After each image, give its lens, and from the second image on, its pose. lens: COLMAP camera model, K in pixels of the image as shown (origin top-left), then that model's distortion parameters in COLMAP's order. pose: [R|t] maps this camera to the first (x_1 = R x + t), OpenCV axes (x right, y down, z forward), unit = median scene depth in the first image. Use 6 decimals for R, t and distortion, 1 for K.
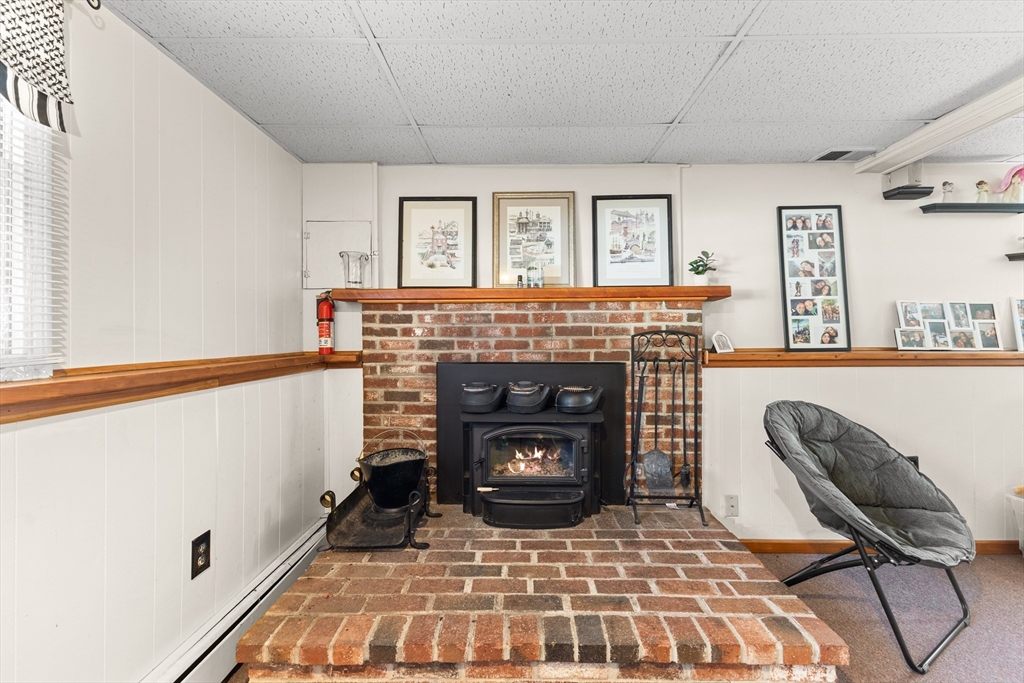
lens RADIAL K [[443.2, 0, 511.8], [0, 443.2, 332.2], [0, 0, 1]] dist [0.009001, -0.001837]
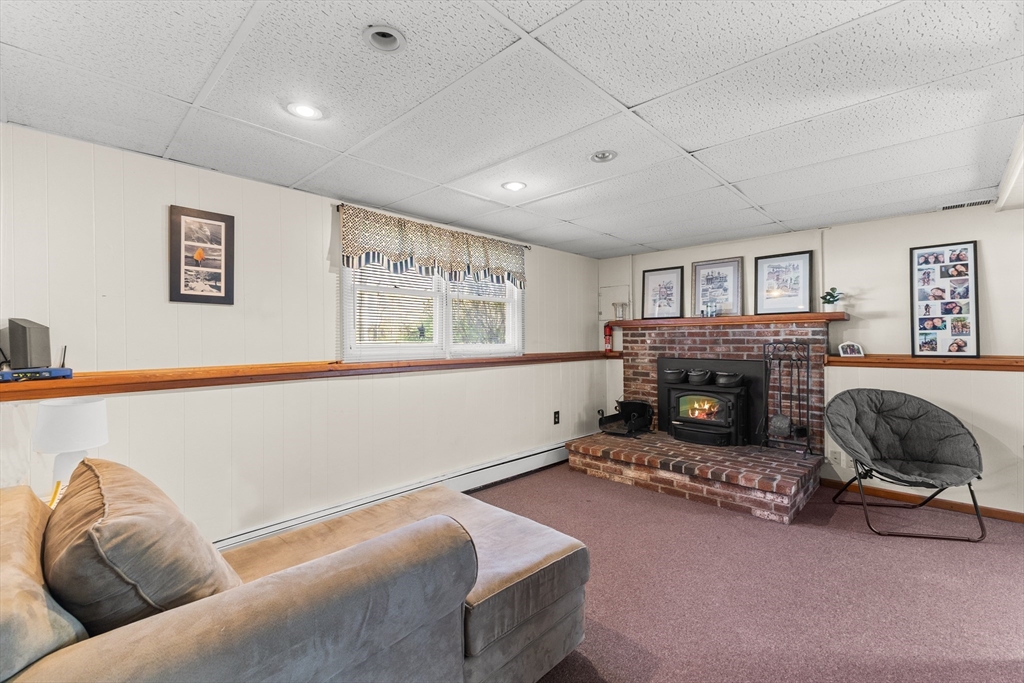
lens RADIAL K [[443.2, 0, 512.4], [0, 443.2, 339.0], [0, 0, 1]] dist [0.009001, -0.001837]
pose [[0.735635, 0.000029, -0.677378, 0.669619], [0.007708, 0.999935, 0.008414, -0.033179], [0.677334, -0.011411, 0.735587, -0.841355]]
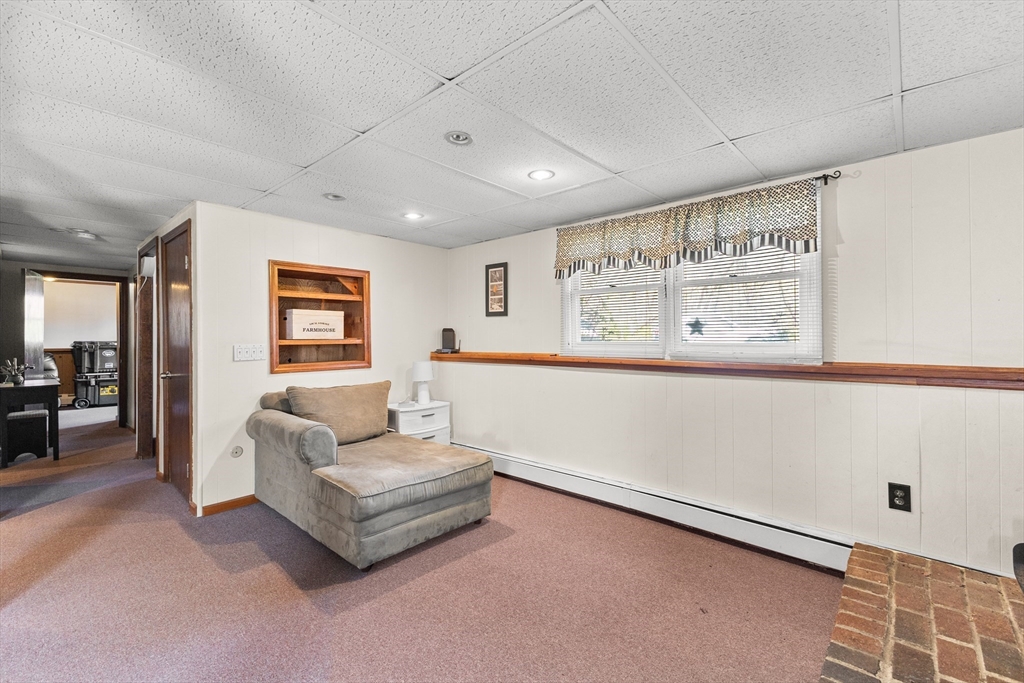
lens RADIAL K [[443.2, 0, 511.8], [0, 443.2, 337.6], [0, 0, 1]] dist [0.009001, -0.001837]
pose [[-0.660991, 0.002336, -0.750390, 0.755556], [0.009504, 0.999941, -0.005259, -0.016079], [0.750333, -0.010608, -0.660975, 0.626263]]
